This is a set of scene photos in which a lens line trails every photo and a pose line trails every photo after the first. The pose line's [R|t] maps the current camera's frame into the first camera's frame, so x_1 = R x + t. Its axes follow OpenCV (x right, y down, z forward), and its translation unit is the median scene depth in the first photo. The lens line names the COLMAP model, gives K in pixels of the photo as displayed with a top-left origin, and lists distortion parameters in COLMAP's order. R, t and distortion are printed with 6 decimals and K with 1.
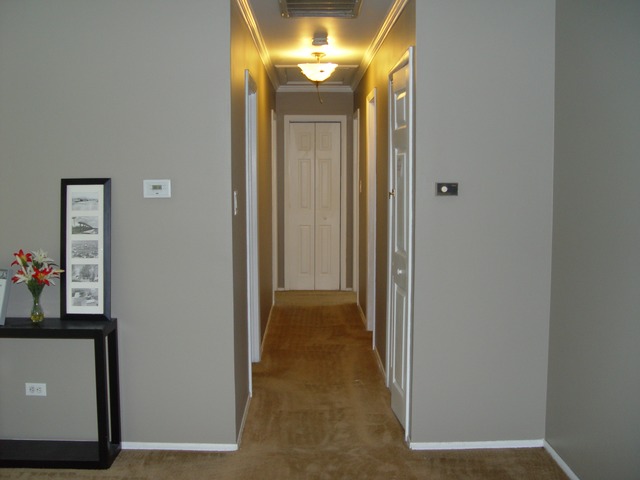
lens RADIAL K [[749.3, 0, 320.0], [0, 749.3, 240.0], [0, 0, 1]] dist [-0.161947, -0.006566]
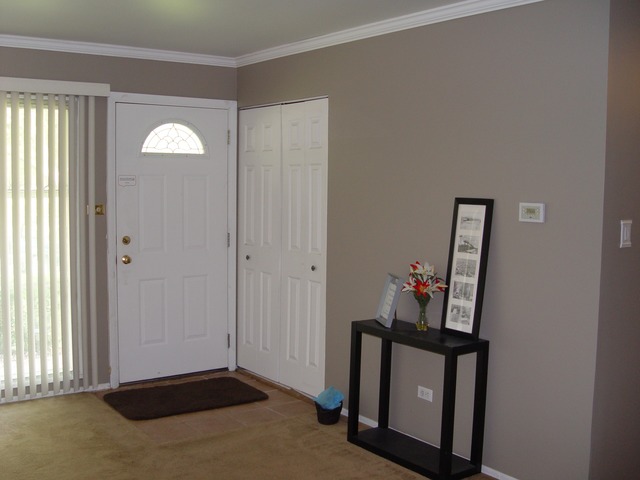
lens RADIAL K [[749.3, 0, 320.0], [0, 749.3, 240.0], [0, 0, 1]] dist [-0.161947, -0.006566]
pose [[0.569796, 0.077946, -0.818081, 0.404304], [-0.091979, 0.995286, 0.030766, -0.038788], [0.816622, 0.057716, 0.574279, 0.242982]]
